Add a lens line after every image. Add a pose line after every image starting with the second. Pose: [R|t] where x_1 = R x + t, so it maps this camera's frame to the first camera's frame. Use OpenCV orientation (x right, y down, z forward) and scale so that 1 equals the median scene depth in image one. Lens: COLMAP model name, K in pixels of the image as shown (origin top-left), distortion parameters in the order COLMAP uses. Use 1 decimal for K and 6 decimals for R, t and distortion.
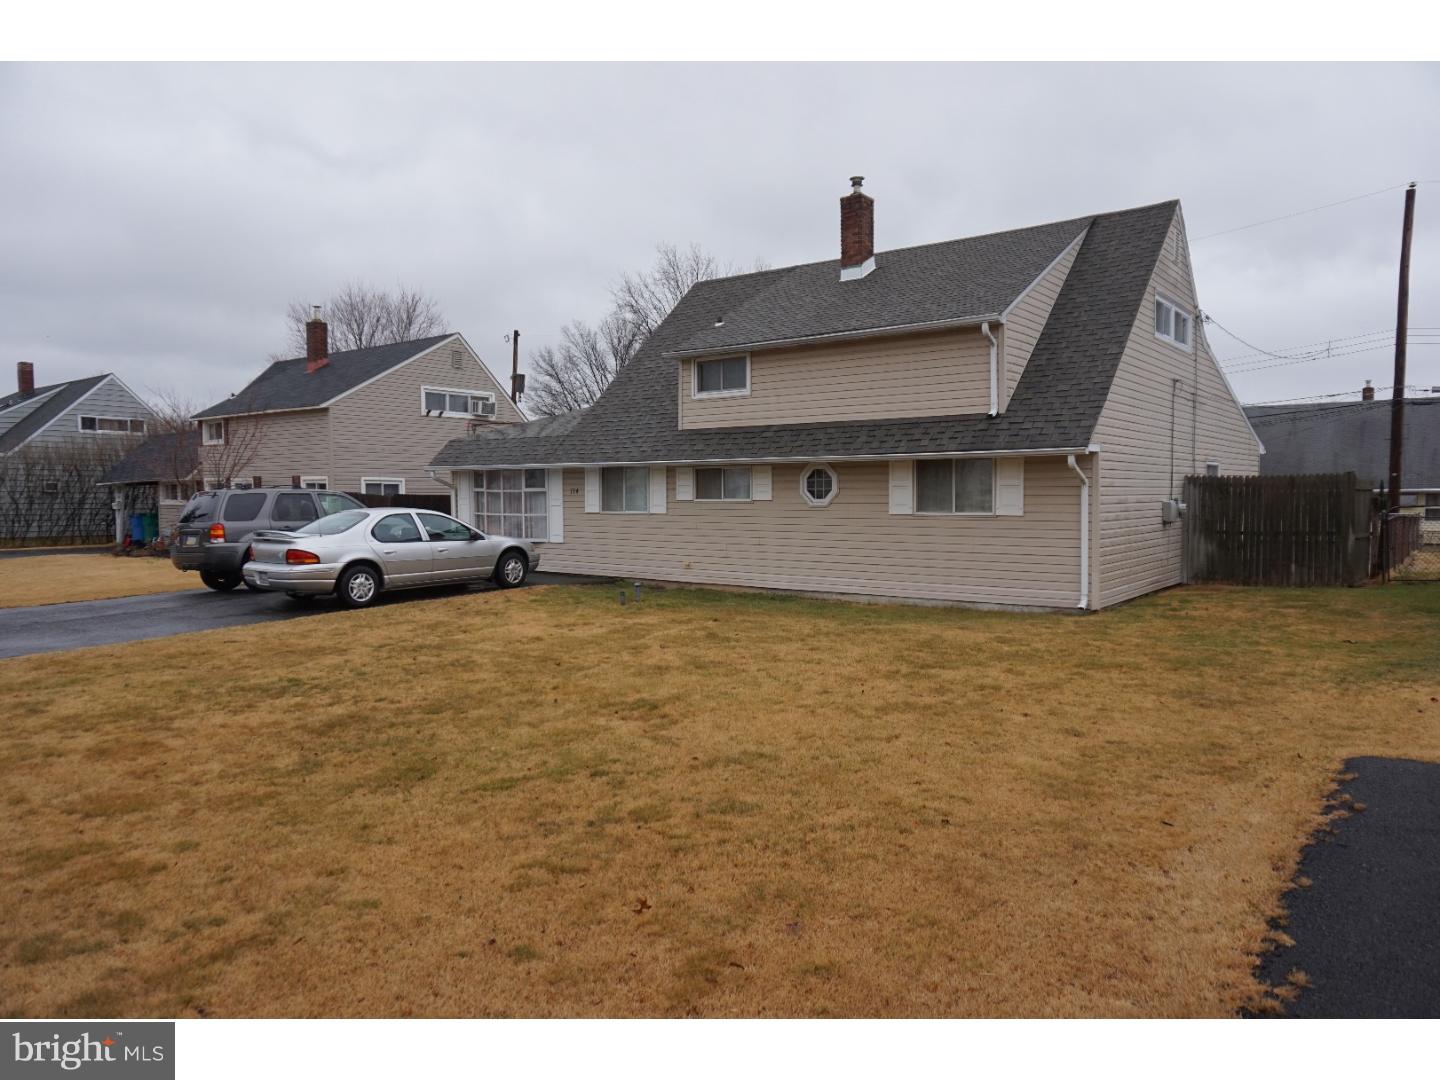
lens RADIAL K [[968.5, 0, 708.7], [0, 968.5, 545.0], [0, 0, 1]] dist [-0.039398, 0.026508]
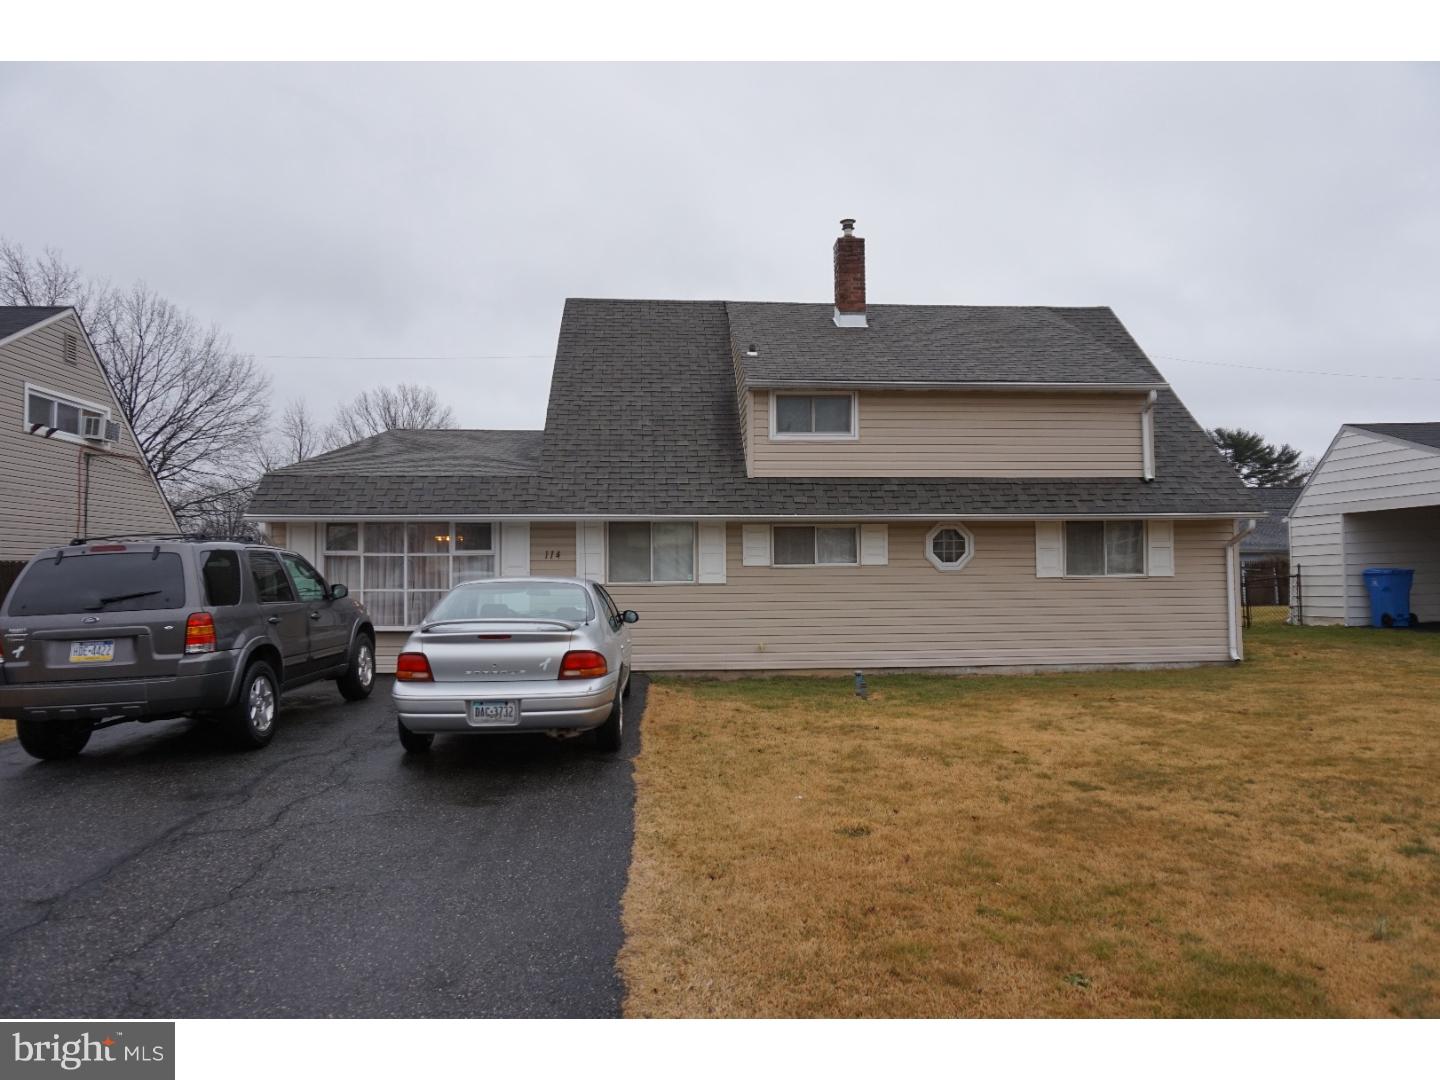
lens RADIAL K [[968.5, 0, 720.5], [0, 968.5, 538.5], [0, 0, 1]] dist [-0.039398, 0.026508]
pose [[0.740533, 0.019146, 0.671747, -0.611173], [0.040766, 0.996473, -0.073342, -0.012038], [-0.670782, 0.081697, 0.737141, 0.458555]]
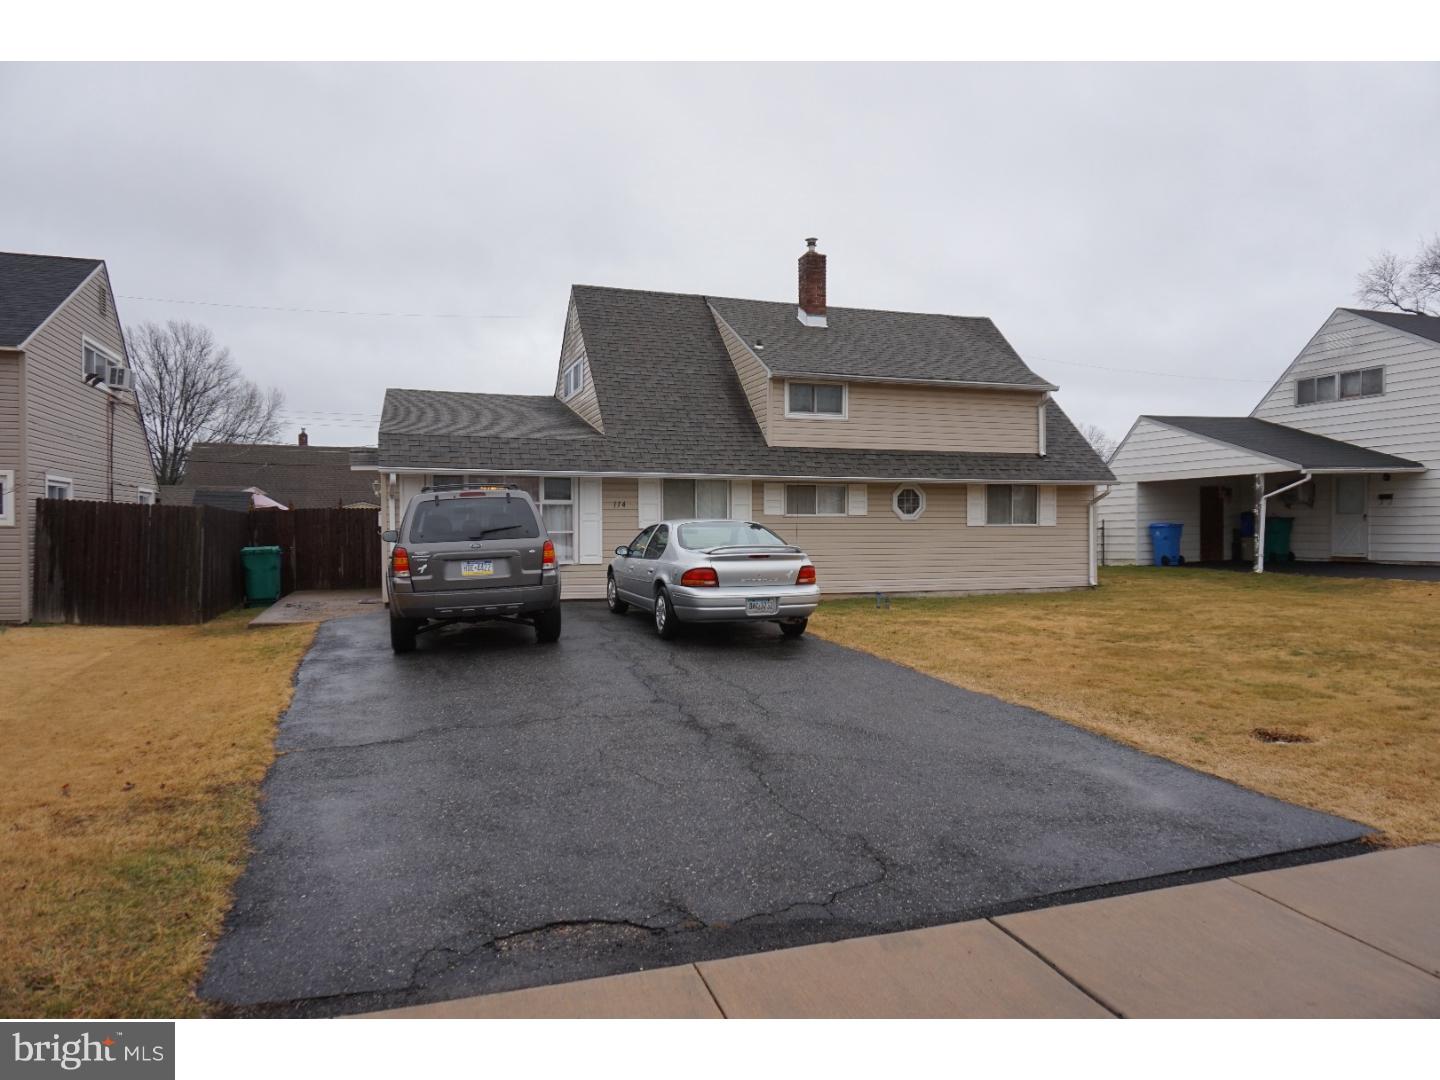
lens RADIAL K [[968.5, 0, 727.0], [0, 968.5, 536.5], [0, 0, 1]] dist [-0.039398, 0.026508]
pose [[0.547152, -0.007197, 0.837002, -0.959736], [0.042574, 0.998908, -0.019242, -0.005924], [-0.835950, 0.046163, 0.546861, 0.509495]]
